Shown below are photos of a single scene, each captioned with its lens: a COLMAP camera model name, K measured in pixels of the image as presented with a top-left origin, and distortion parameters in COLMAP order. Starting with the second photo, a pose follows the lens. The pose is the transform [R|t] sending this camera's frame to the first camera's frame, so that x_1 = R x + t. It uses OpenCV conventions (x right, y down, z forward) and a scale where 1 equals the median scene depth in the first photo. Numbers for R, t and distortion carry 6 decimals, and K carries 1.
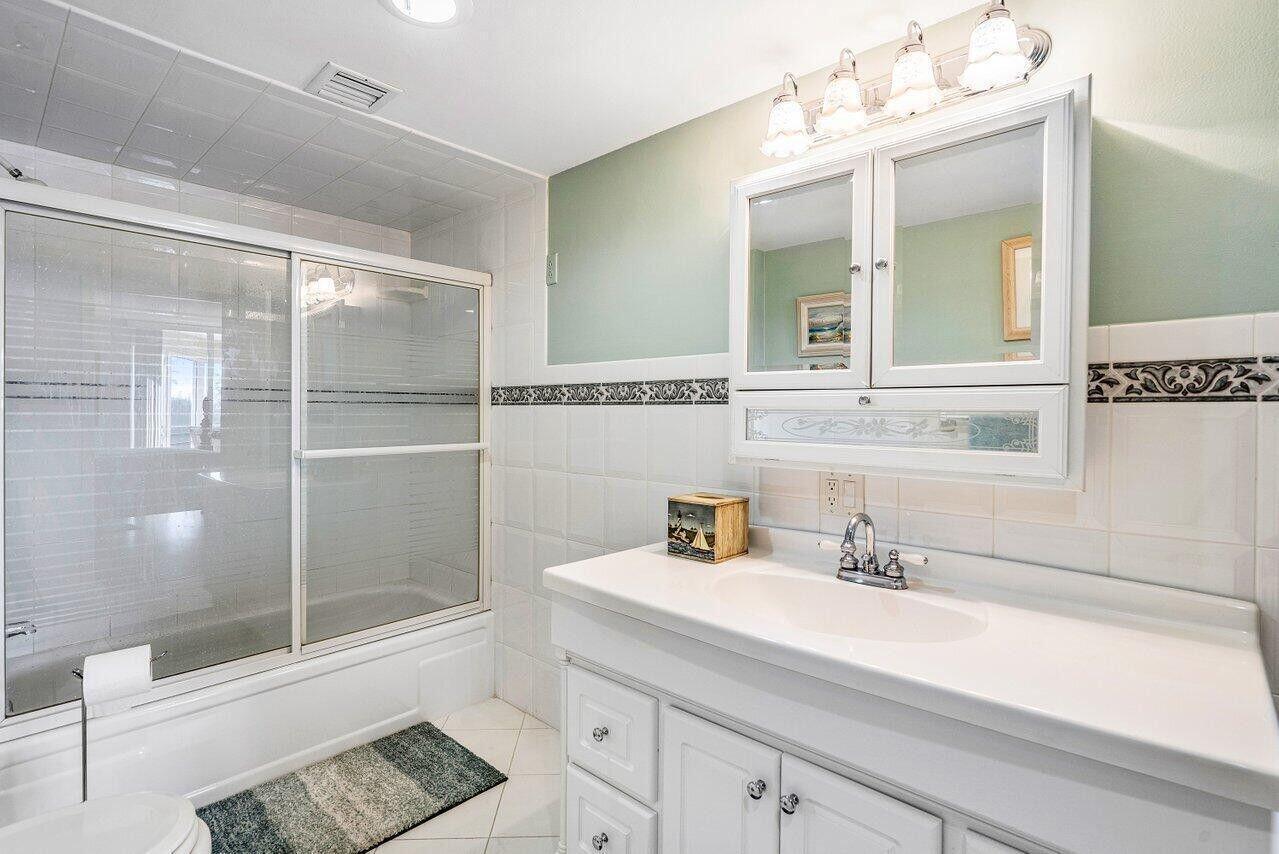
lens RADIAL K [[619.1, 0, 629.8], [0, 619.1, 427.9], [0, 0, 1]] dist [0.007176, 0.001492]
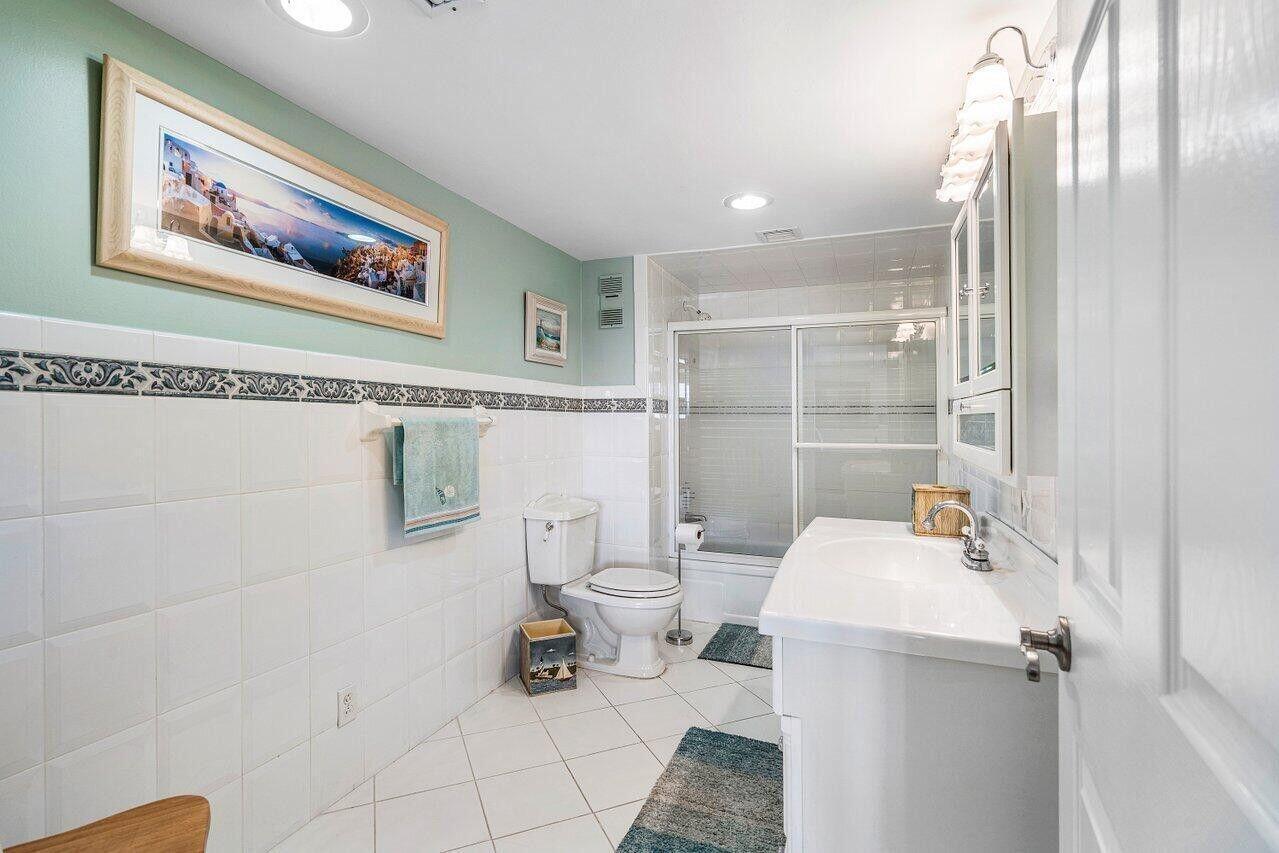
lens RADIAL K [[619.1, 0, 632.0], [0, 619.1, 420.5], [0, 0, 1]] dist [0.007176, 0.001492]
pose [[-0.389905, -0.019581, 0.920647, -0.686914], [-0.001272, 0.999784, 0.020725, -0.020810], [-0.920854, 0.006909, -0.389846, 0.635832]]
